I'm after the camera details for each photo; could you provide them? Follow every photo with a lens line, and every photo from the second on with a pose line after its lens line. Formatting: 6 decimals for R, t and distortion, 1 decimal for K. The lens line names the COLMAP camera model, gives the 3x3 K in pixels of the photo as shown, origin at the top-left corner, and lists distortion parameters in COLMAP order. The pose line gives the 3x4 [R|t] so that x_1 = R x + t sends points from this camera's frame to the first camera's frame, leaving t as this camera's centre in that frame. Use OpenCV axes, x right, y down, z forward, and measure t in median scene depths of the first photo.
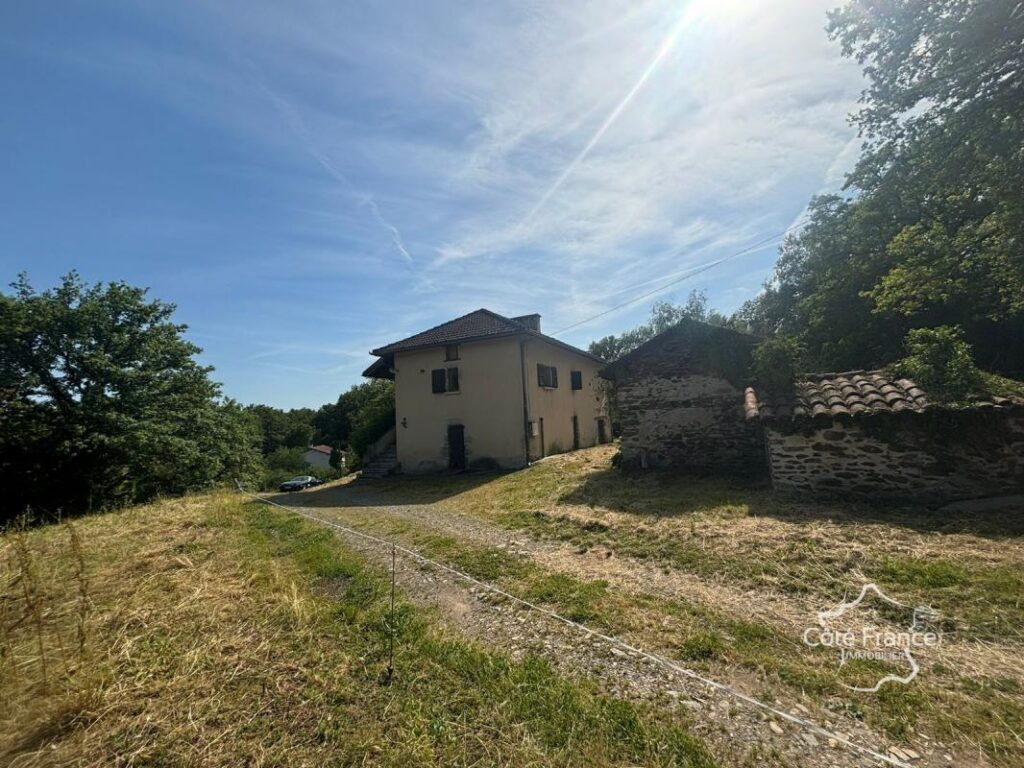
lens RADIAL K [[409.9, 0, 517.8], [0, 409.9, 386.4], [0, 0, 1]] dist [-0.000783, 0.001321]
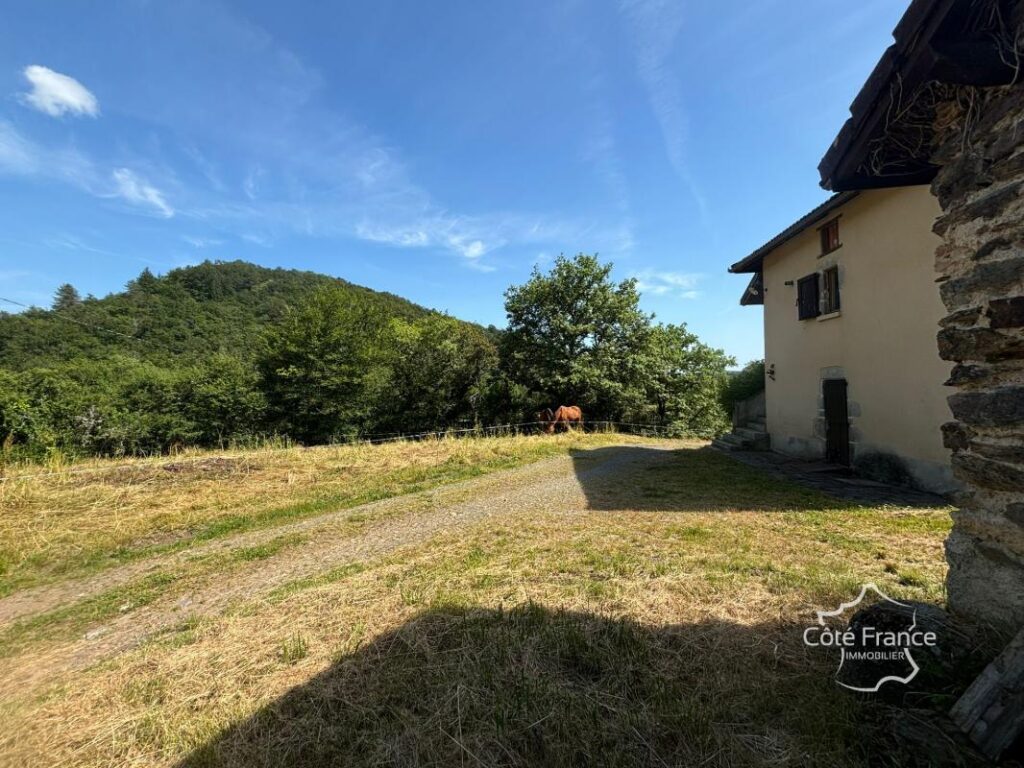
lens RADIAL K [[409.9, 0, 513.3], [0, 409.9, 379.1], [0, 0, 1]] dist [-0.000783, 0.001321]
pose [[0.308318, 0.038136, -0.950519, 0.202658], [0.080501, 0.994566, 0.066015, 0.027245], [0.947871, -0.096871, 0.303572, 0.442542]]
